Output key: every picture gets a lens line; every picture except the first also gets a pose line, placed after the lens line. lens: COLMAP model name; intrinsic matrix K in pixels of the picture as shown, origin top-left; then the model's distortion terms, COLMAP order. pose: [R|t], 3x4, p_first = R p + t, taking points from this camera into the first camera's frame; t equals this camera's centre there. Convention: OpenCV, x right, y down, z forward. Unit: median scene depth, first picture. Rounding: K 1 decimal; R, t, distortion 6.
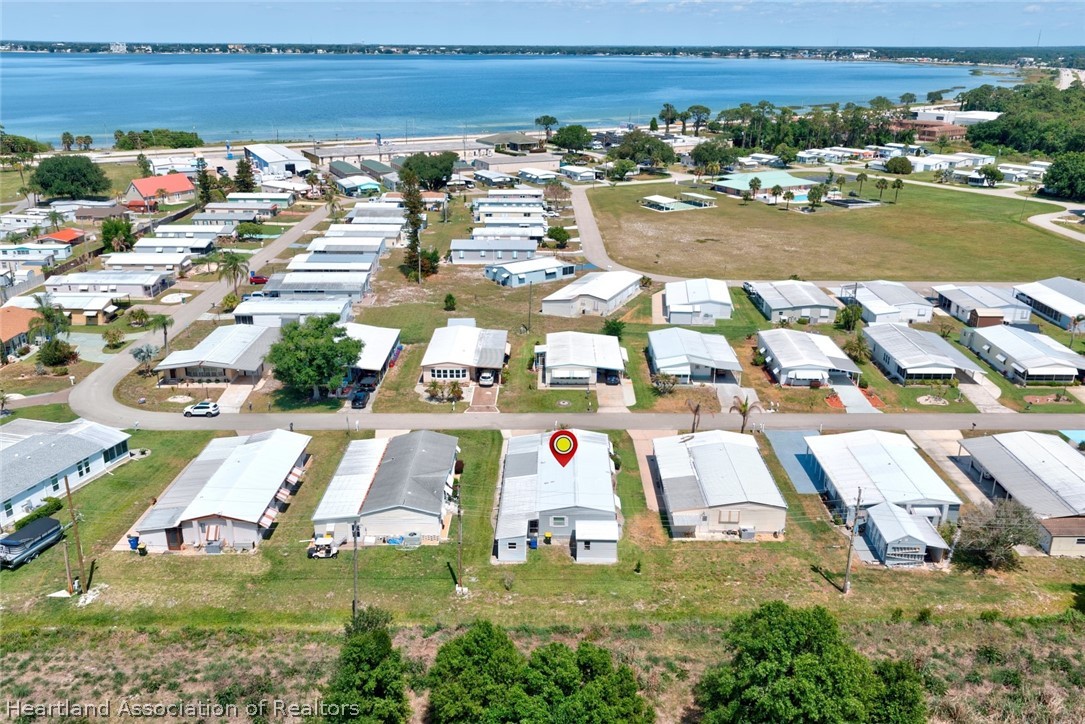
lens RADIAL K [[888.8, 0, 548.3], [0, 888.8, 358.0], [0, 0, 1]] dist [0.043588, -0.060001]
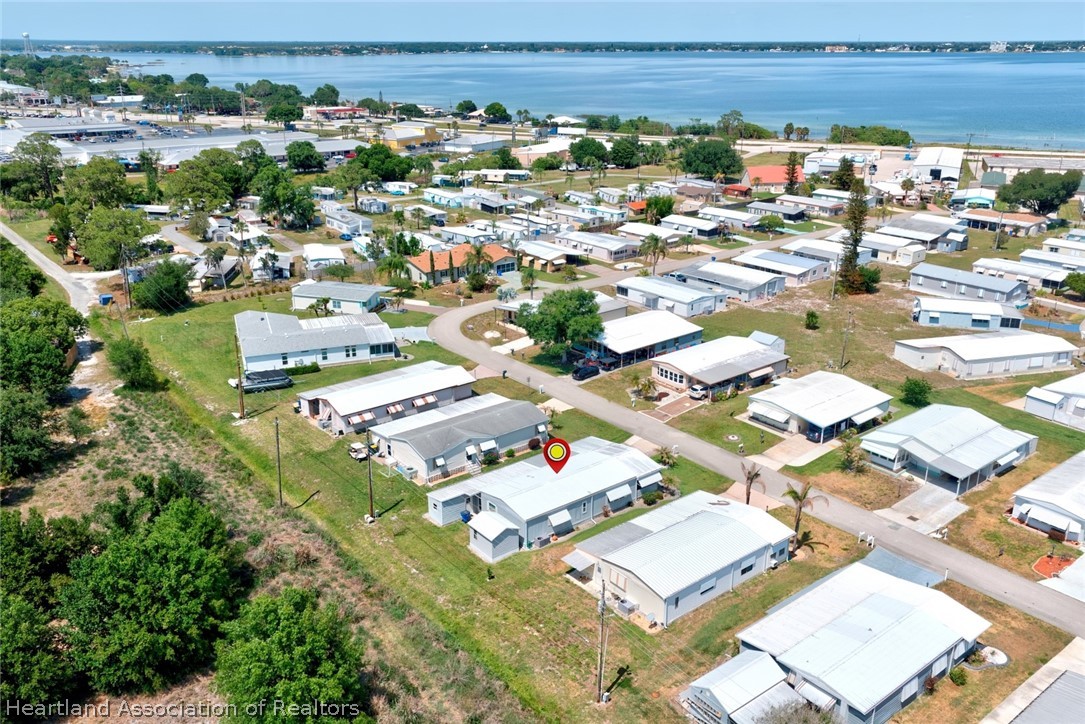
lens RADIAL K [[888.8, 0, 548.3], [0, 888.8, 358.0], [0, 0, 1]] dist [0.043588, -0.060001]
pose [[0.631209, 0.257226, -0.731717, 0.433610], [-0.256698, 0.959521, 0.115869, -0.066986], [0.731903, 0.114693, 0.671687, 0.196099]]
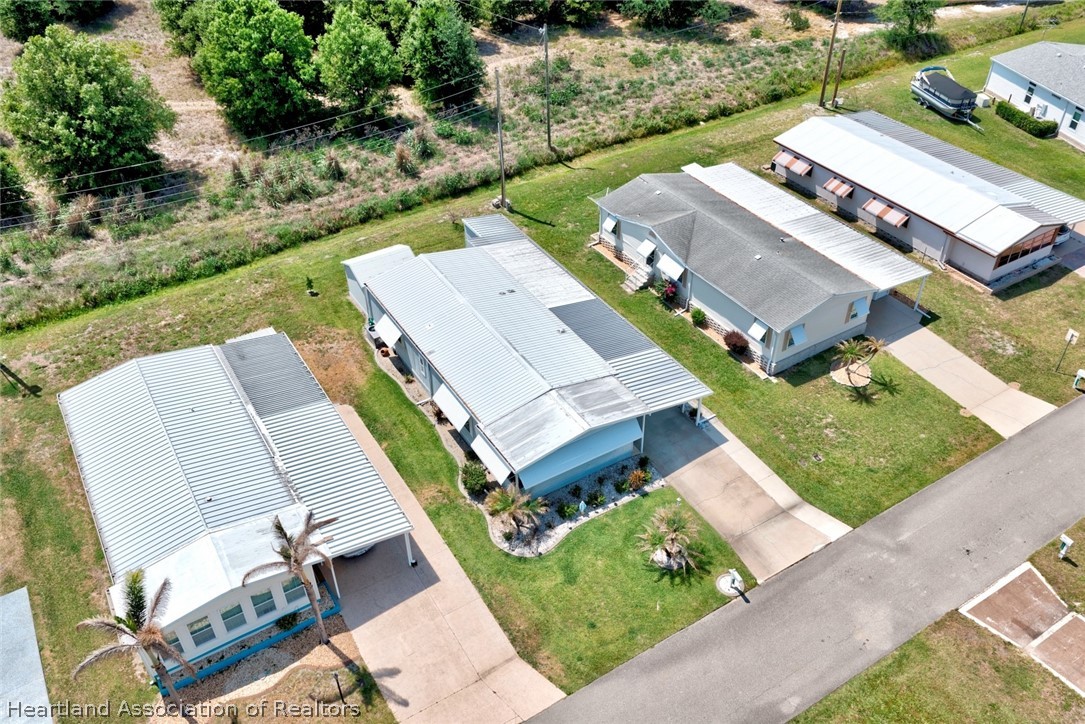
lens RADIAL K [[888.8, 0, 548.3], [0, 888.8, 358.0], [0, 0, 1]] dist [0.043588, -0.060001]
pose [[-0.843668, 0.337712, -0.417341, 0.136913], [-0.169878, 0.569495, 0.804249, -0.177038], [0.509279, 0.749417, -0.423095, 0.775756]]
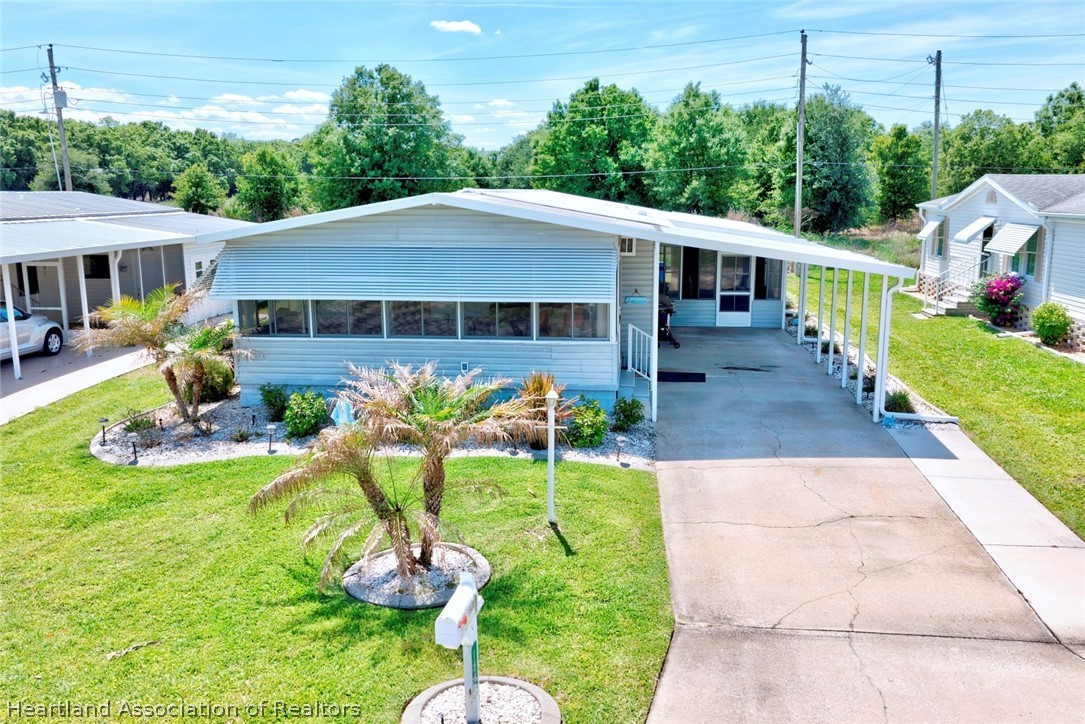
lens RADIAL K [[888.8, 0, 548.3], [0, 888.8, 358.0], [0, 0, 1]] dist [0.043588, -0.060001]
pose [[-0.996451, -0.009835, 0.083603, -0.001596], [0.033469, 0.864989, 0.500673, 0.022078], [-0.077240, 0.501694, -0.861590, 0.772658]]
